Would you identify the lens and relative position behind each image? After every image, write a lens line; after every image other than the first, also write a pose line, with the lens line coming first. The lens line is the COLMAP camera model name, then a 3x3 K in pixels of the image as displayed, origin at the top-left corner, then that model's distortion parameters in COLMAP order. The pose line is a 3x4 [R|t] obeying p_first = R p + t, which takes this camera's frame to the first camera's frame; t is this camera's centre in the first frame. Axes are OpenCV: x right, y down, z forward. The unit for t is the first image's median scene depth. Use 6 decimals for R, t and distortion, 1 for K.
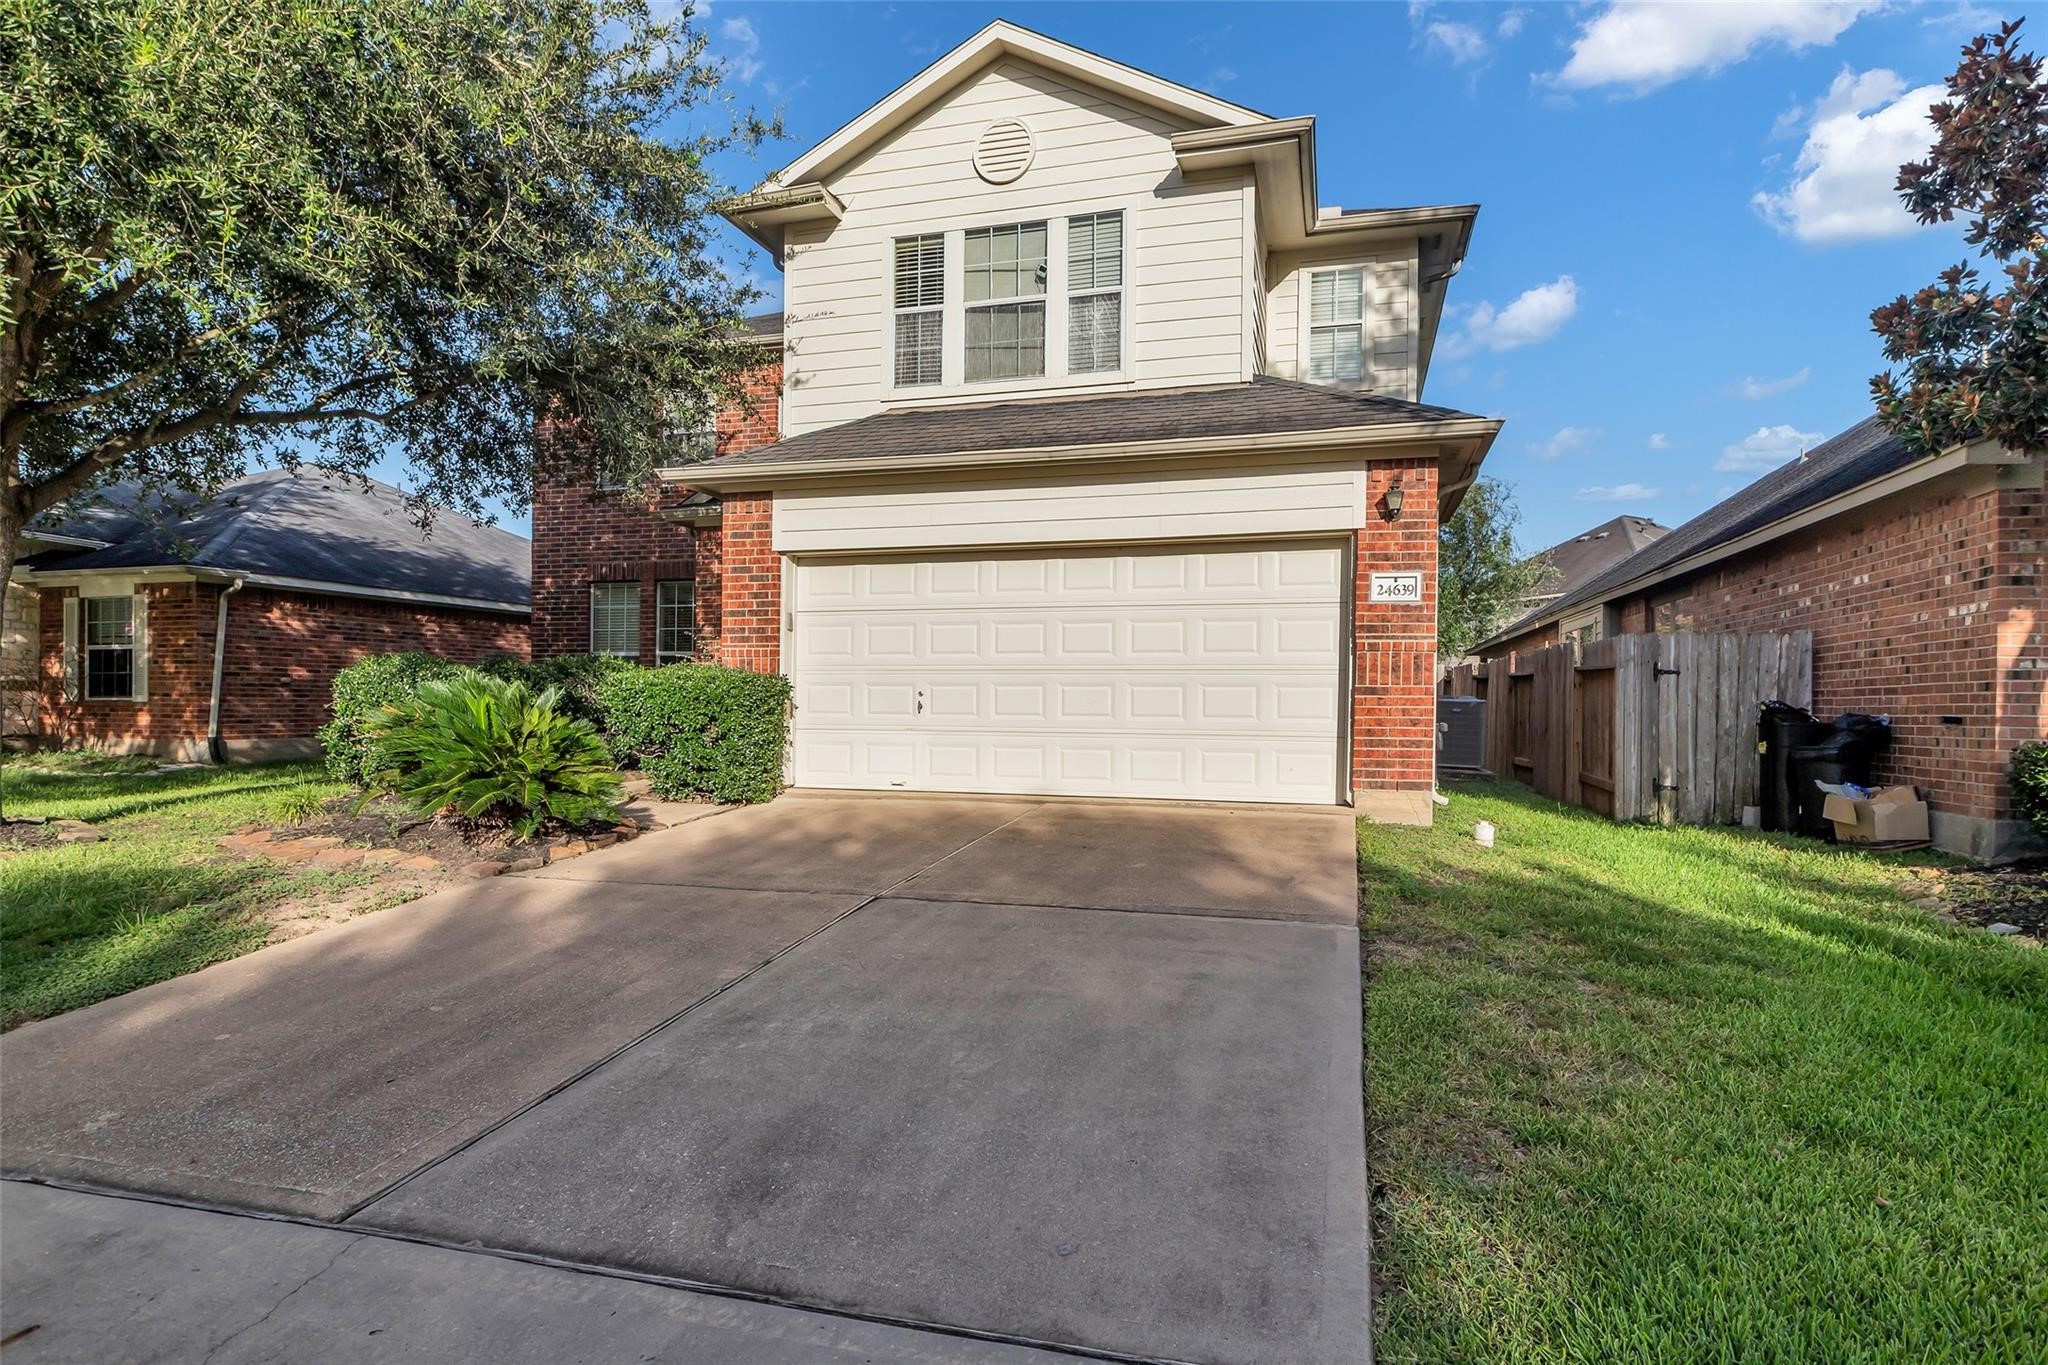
lens RADIAL K [[1105.0, 0, 1034.9], [0, 1105.0, 689.8], [0, 0, 1]] dist [0.002440, 0.000793]
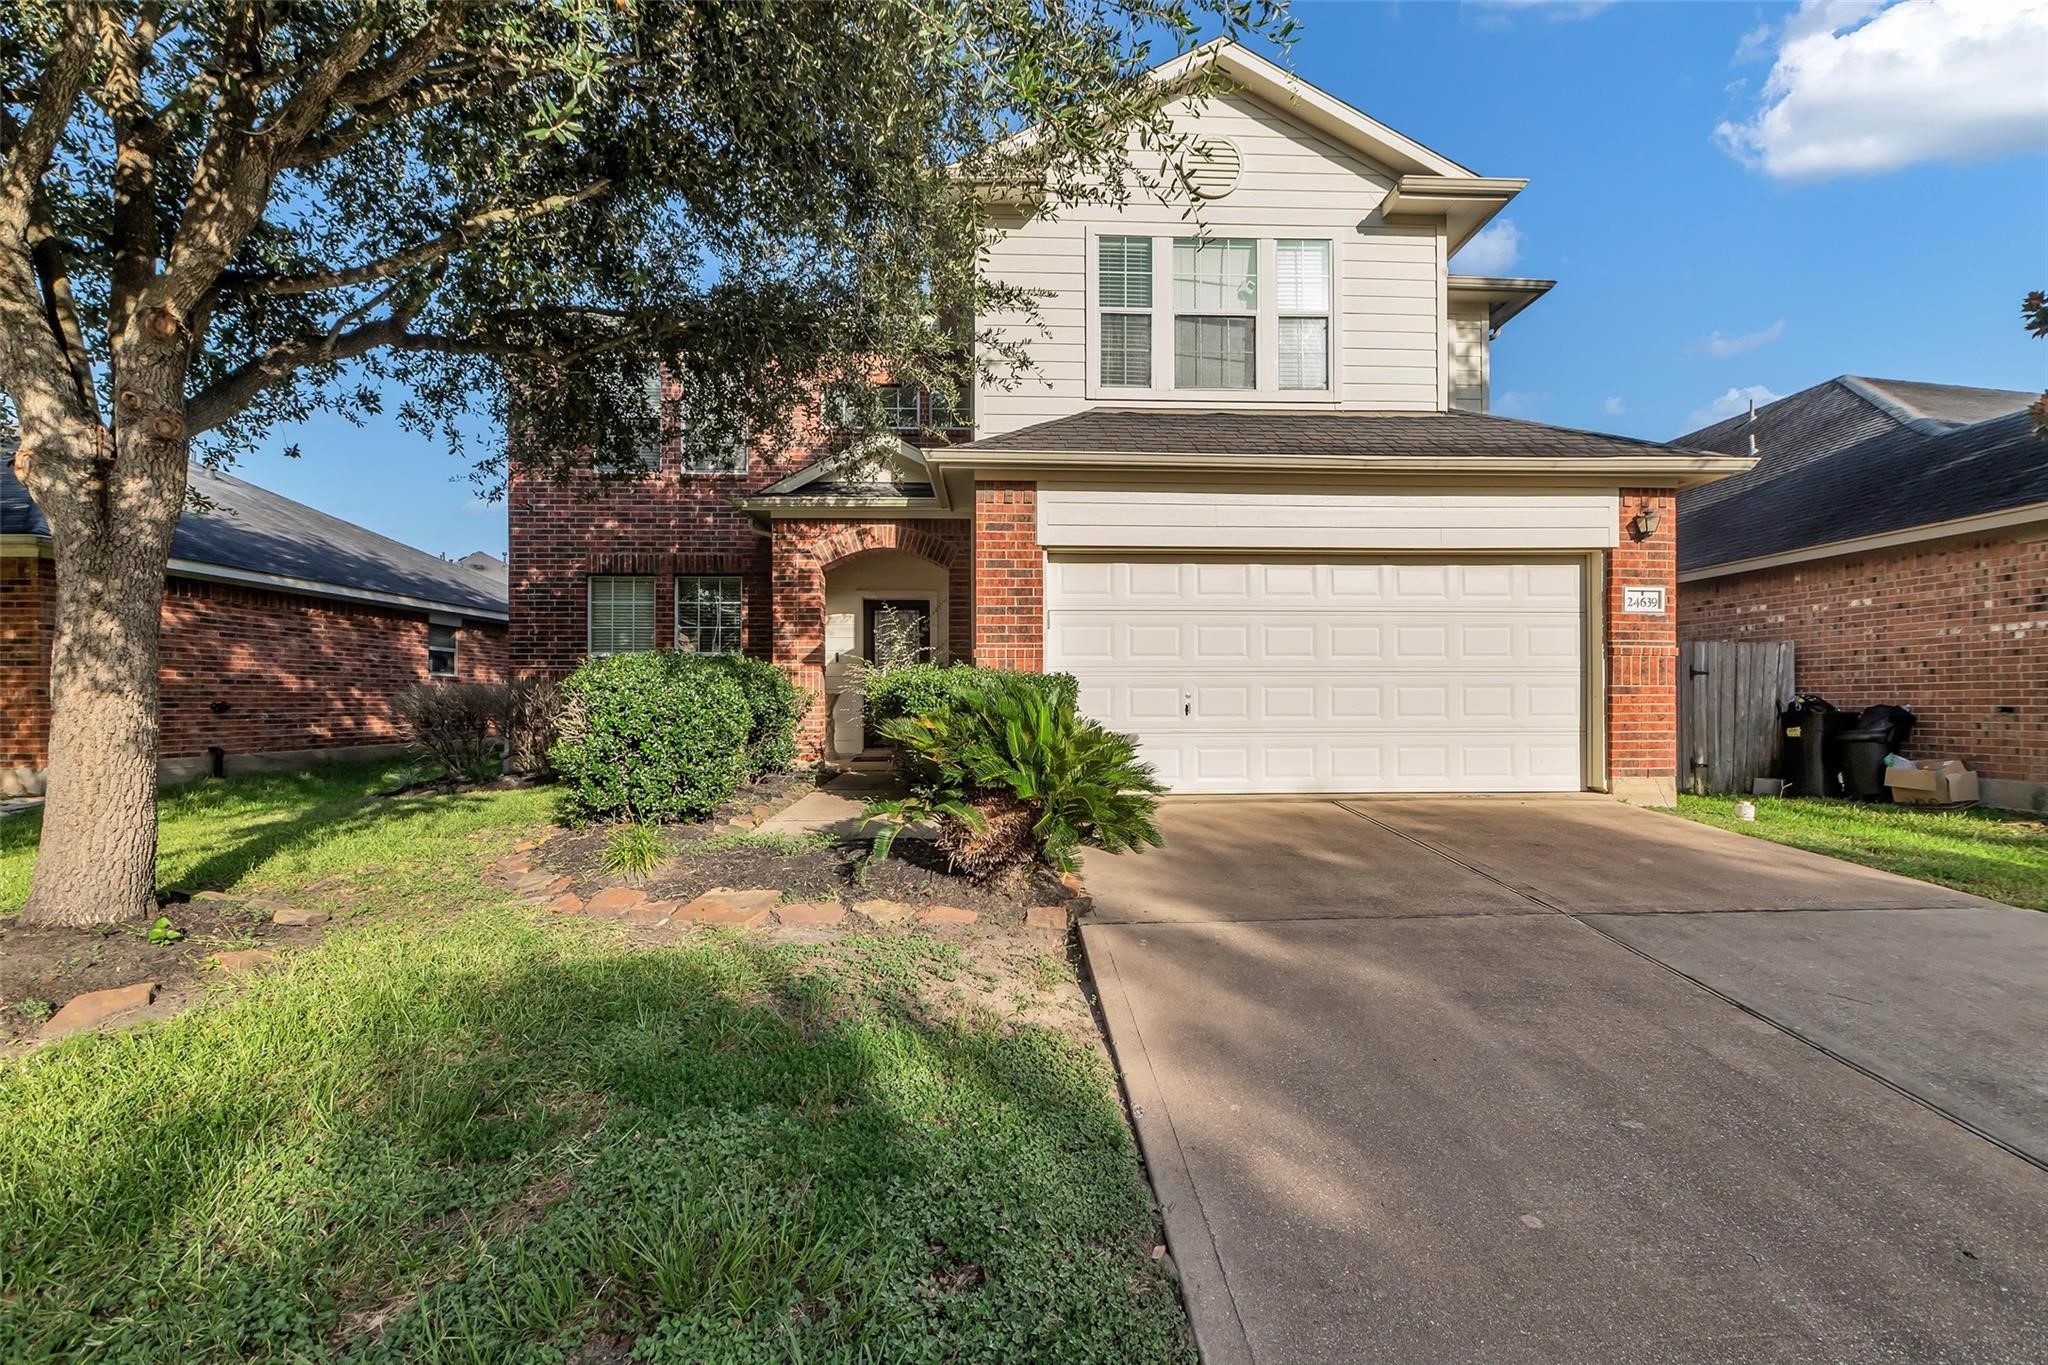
lens RADIAL K [[962.5, 0, 1024.0], [0, 962.5, 682.5], [0, 0, 1]] dist [-0.028395, 0.019030]
pose [[0.946362, -0.004638, 0.323076, -0.512219], [0.005839, 0.999979, -0.002749, -0.006760], [-0.323056, 0.004488, 0.946369, 0.230998]]
